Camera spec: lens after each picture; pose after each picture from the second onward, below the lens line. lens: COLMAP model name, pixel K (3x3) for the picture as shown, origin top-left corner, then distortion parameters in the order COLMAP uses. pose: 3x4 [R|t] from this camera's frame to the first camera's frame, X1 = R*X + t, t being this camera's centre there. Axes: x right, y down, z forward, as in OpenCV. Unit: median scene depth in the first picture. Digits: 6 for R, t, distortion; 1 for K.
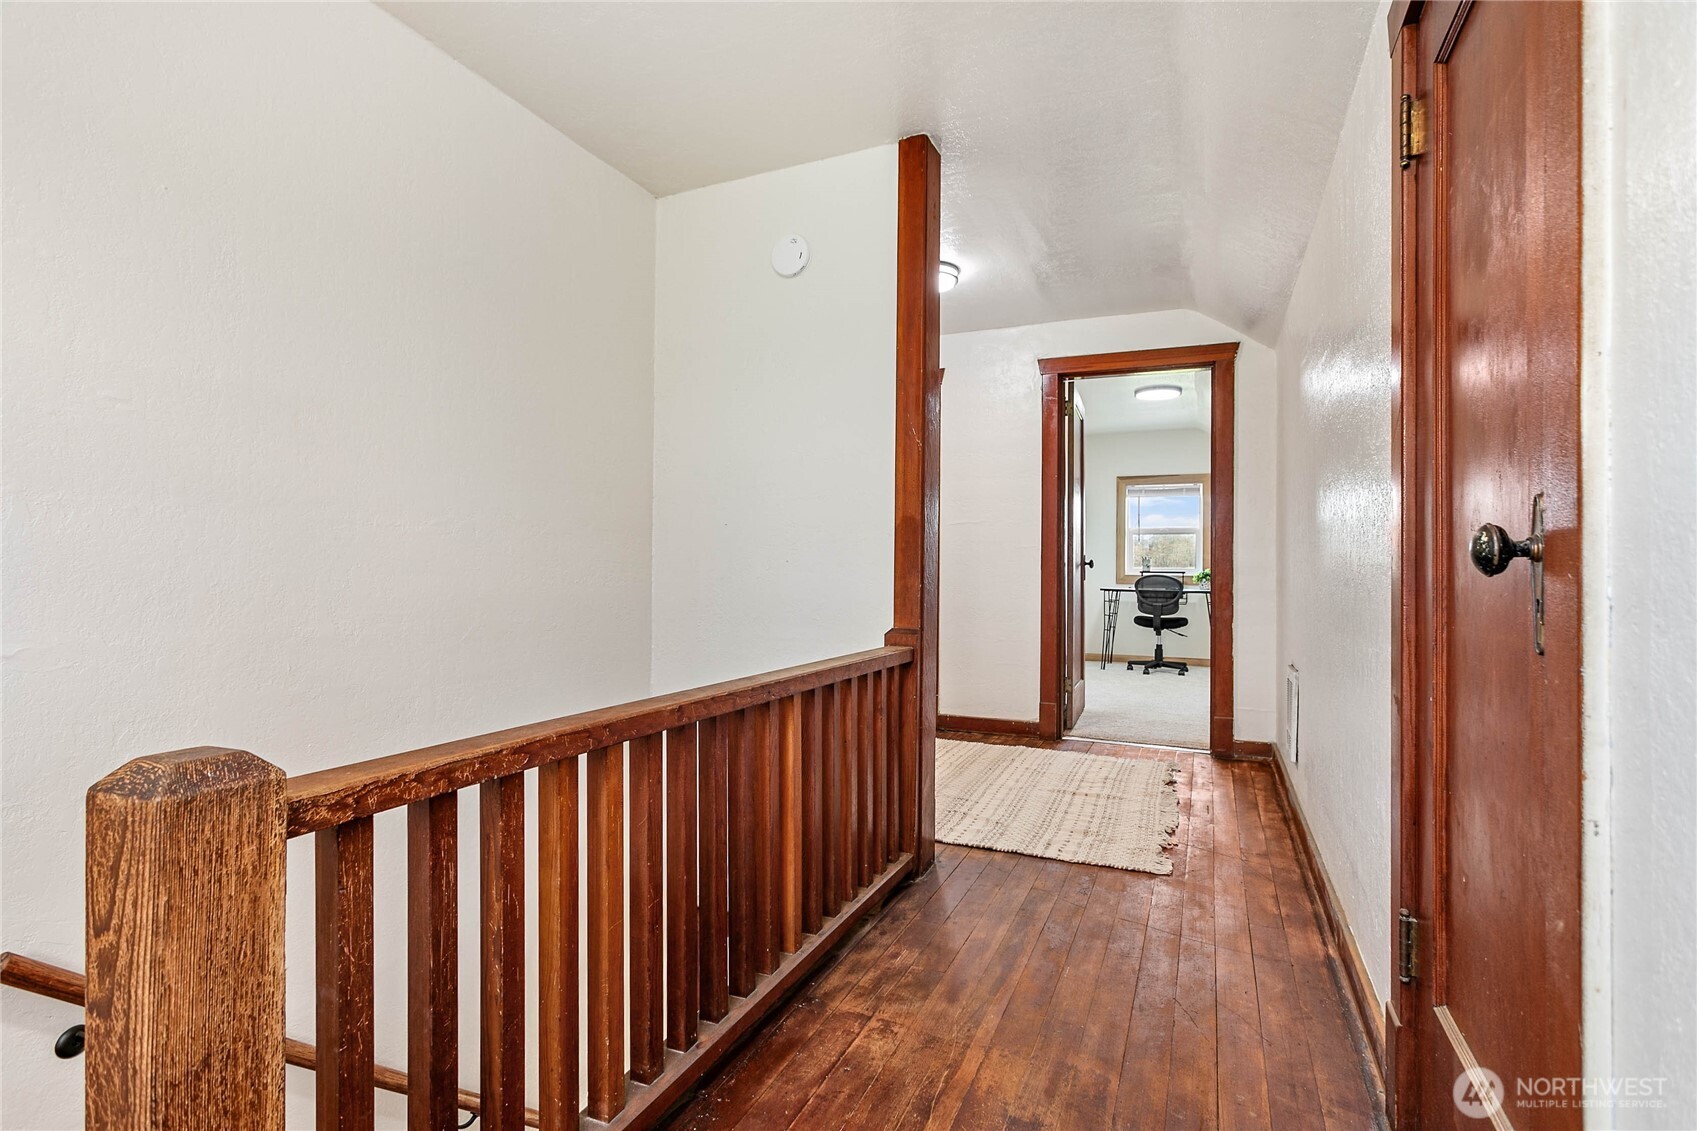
lens RADIAL K [[809.9, 0, 854.7], [0, 809.9, 578.8], [0, 0, 1]] dist [0.005130, -0.001170]
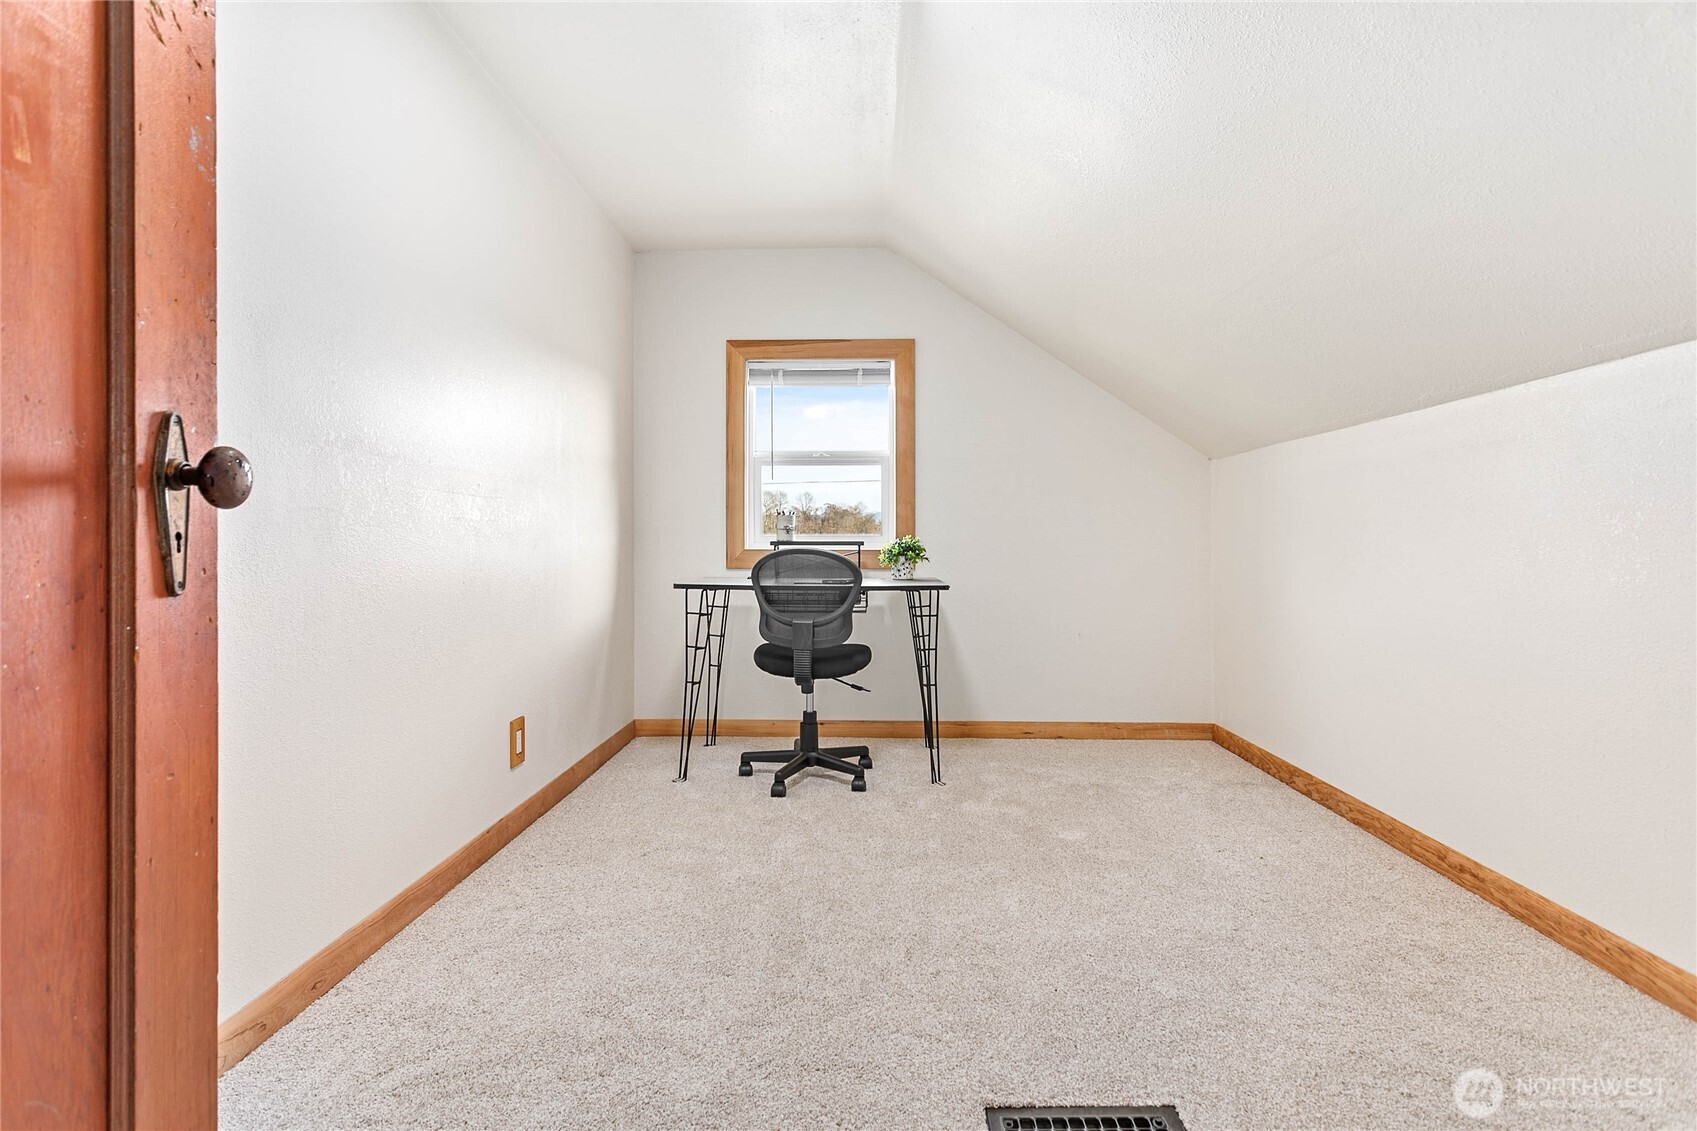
lens RADIAL K [[809.9, 0, 851.2], [0, 809.9, 558.2], [0, 0, 1]] dist [0.005130, -0.001170]
pose [[0.935550, -0.018310, 0.352720, 0.243584], [0.017209, 0.999832, 0.006257, -0.002211], [-0.352775, 0.000216, 0.935708, 0.585450]]
